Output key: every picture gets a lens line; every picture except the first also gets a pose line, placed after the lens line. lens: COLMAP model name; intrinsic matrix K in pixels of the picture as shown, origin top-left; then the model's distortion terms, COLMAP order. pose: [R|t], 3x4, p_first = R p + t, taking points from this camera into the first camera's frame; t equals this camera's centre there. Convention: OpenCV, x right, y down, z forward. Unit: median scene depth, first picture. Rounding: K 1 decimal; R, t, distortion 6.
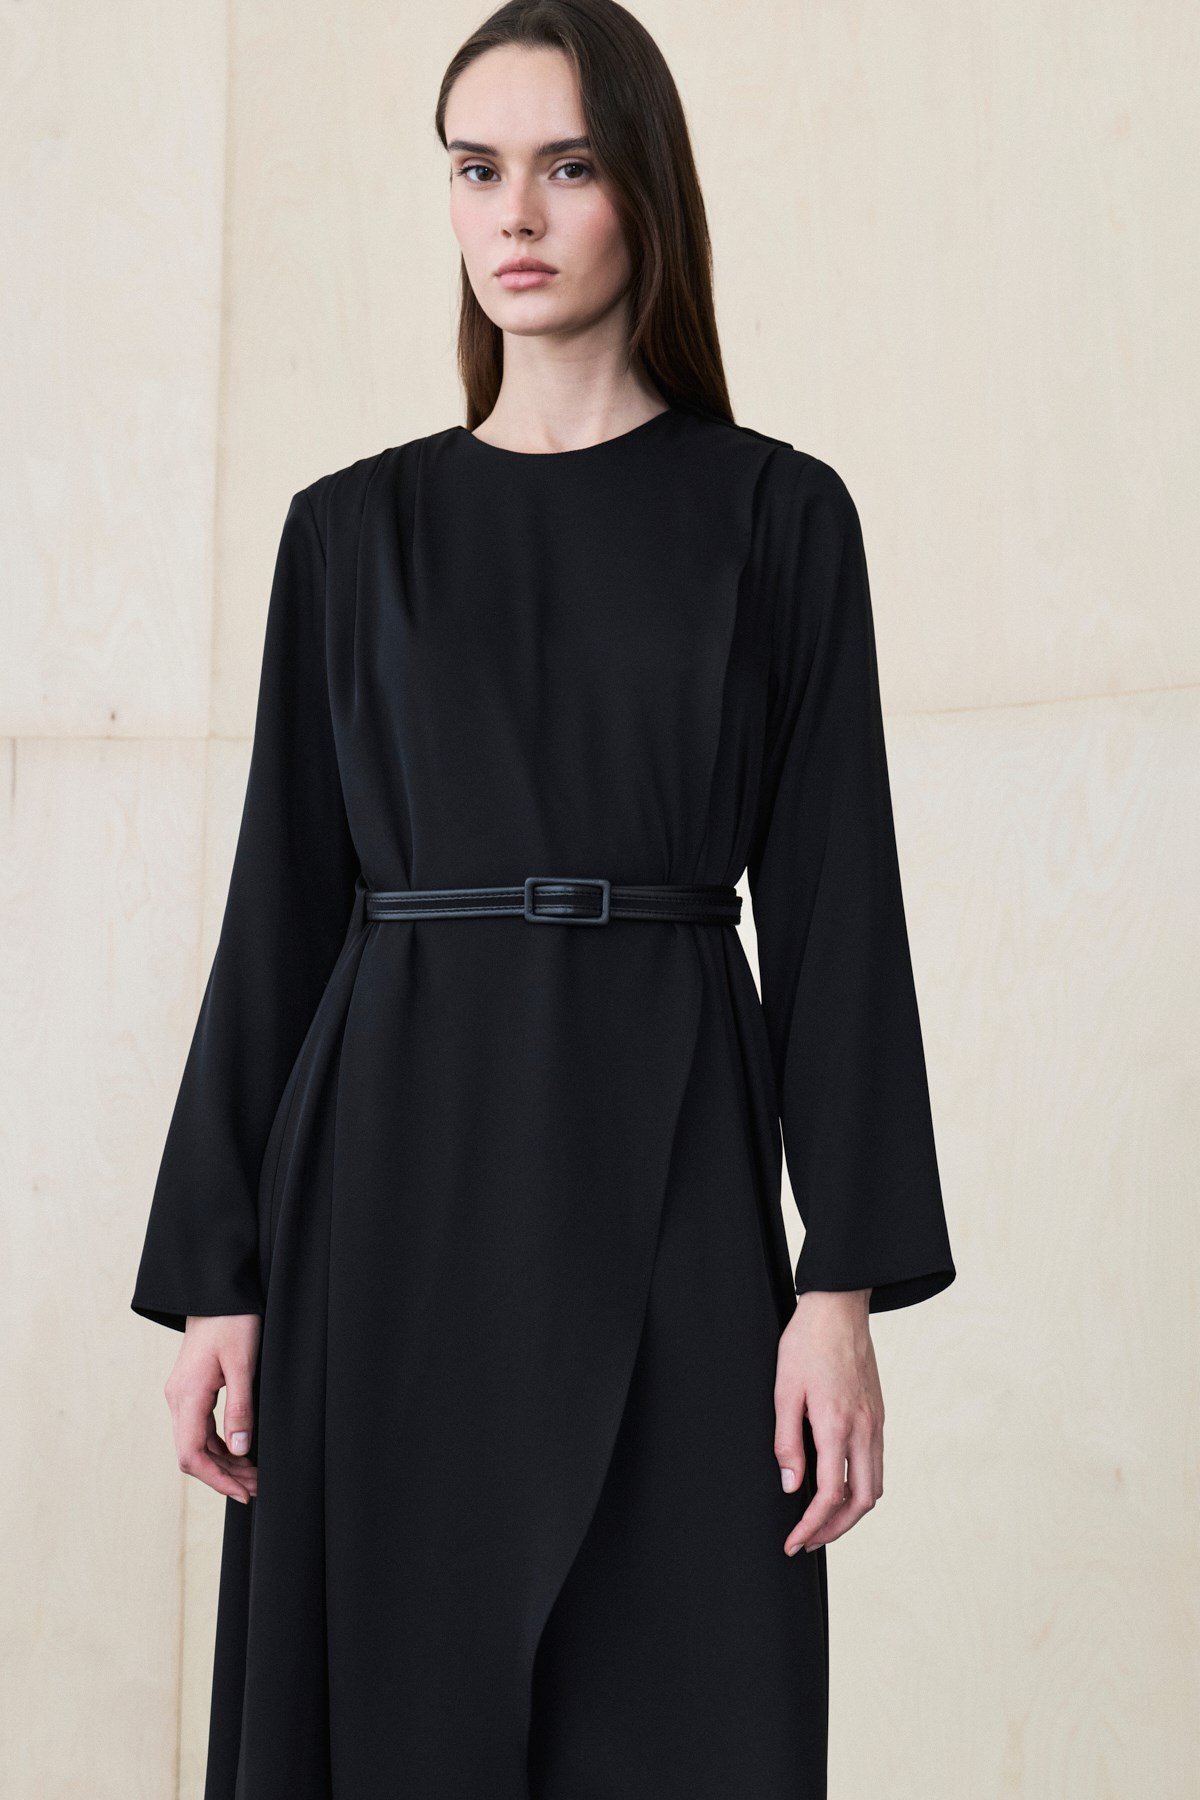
lens RADIAL K [[5462.1, 0, 600.0], [0, 5462.1, 900.0], [0, 0, 1]] dist [0.057304, 1.585228]
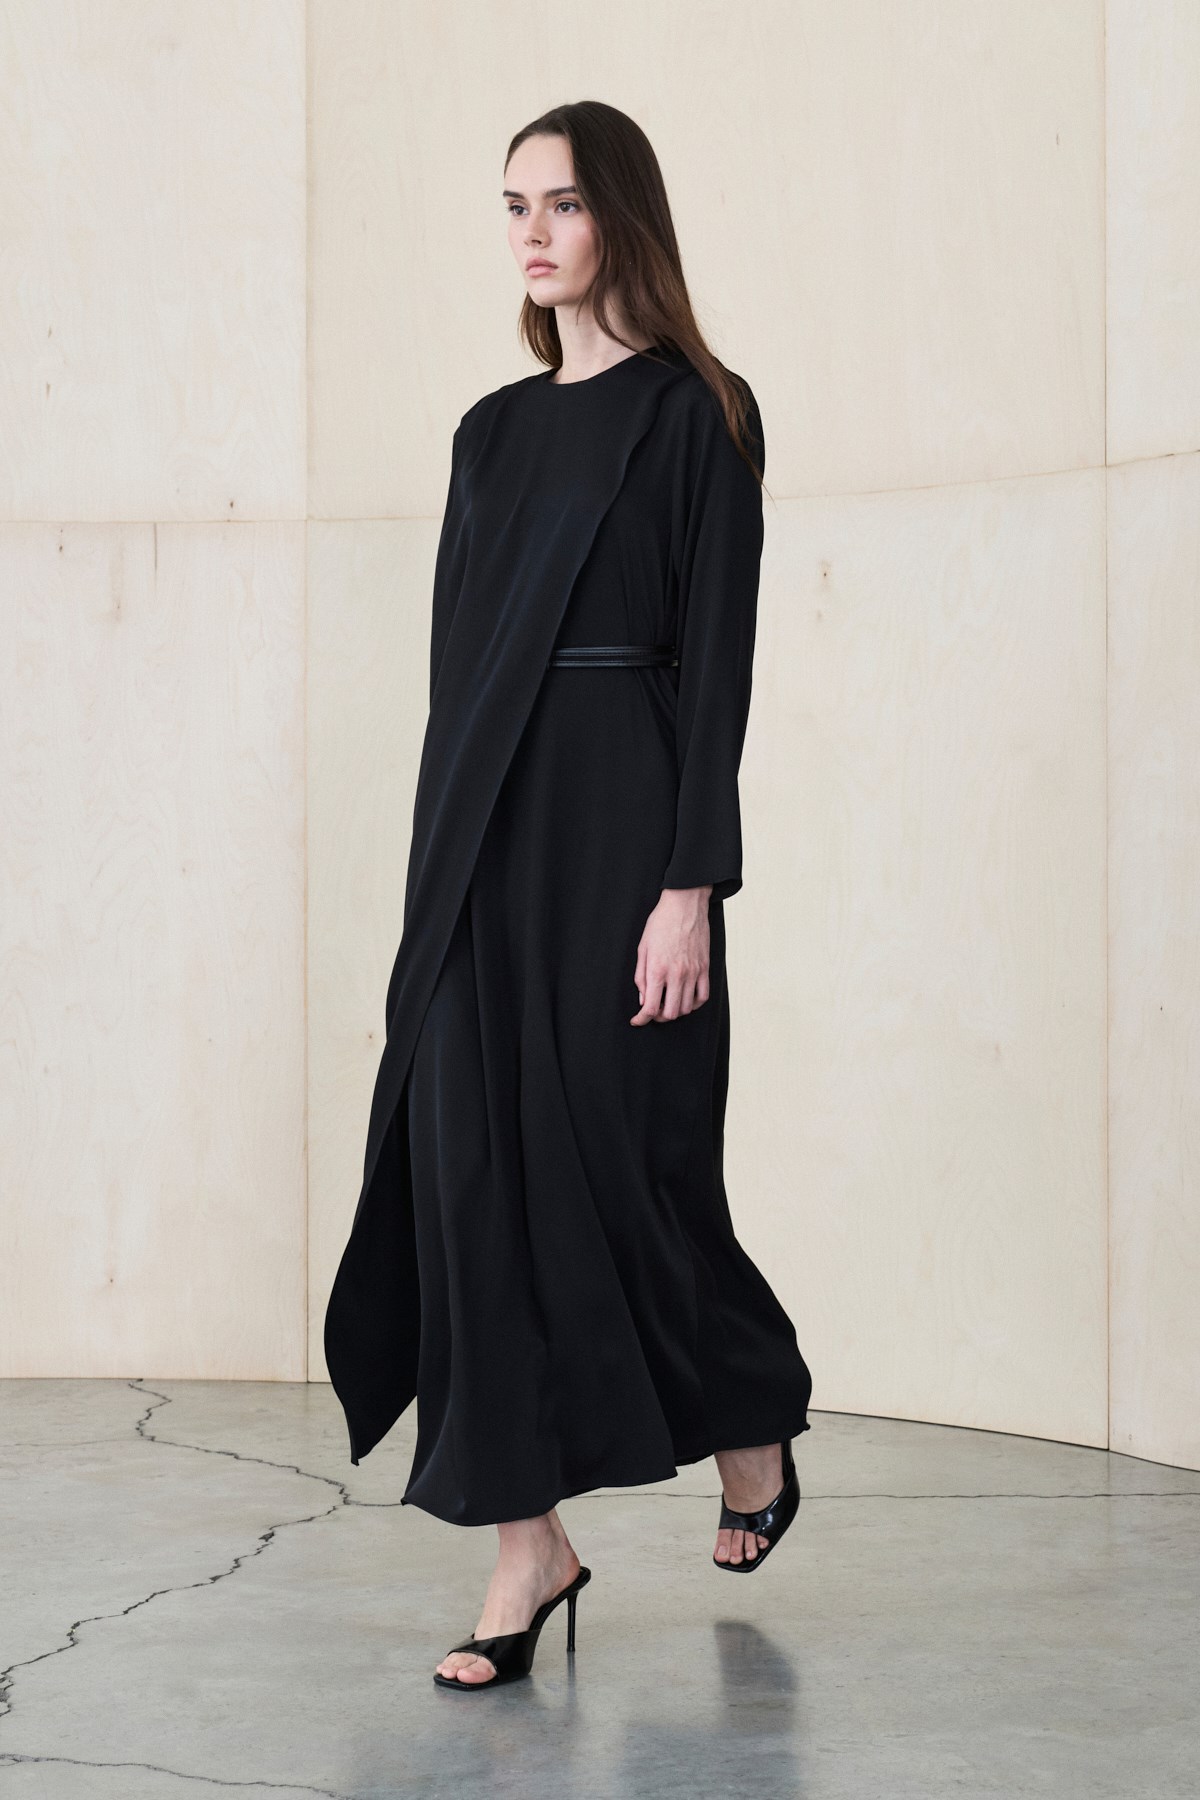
lens RADIAL K [[5524.2, 0, 600.0], [0, 5524.2, 900.0], [0, 0, 1]] dist [0.118058, 0.227888]
pose [[0.999671, -0.024049, -0.008921, 0.007507], [0.024506, 0.998171, 0.055263, -0.010735], [0.007576, -0.055464, 0.998432, -0.319594]]
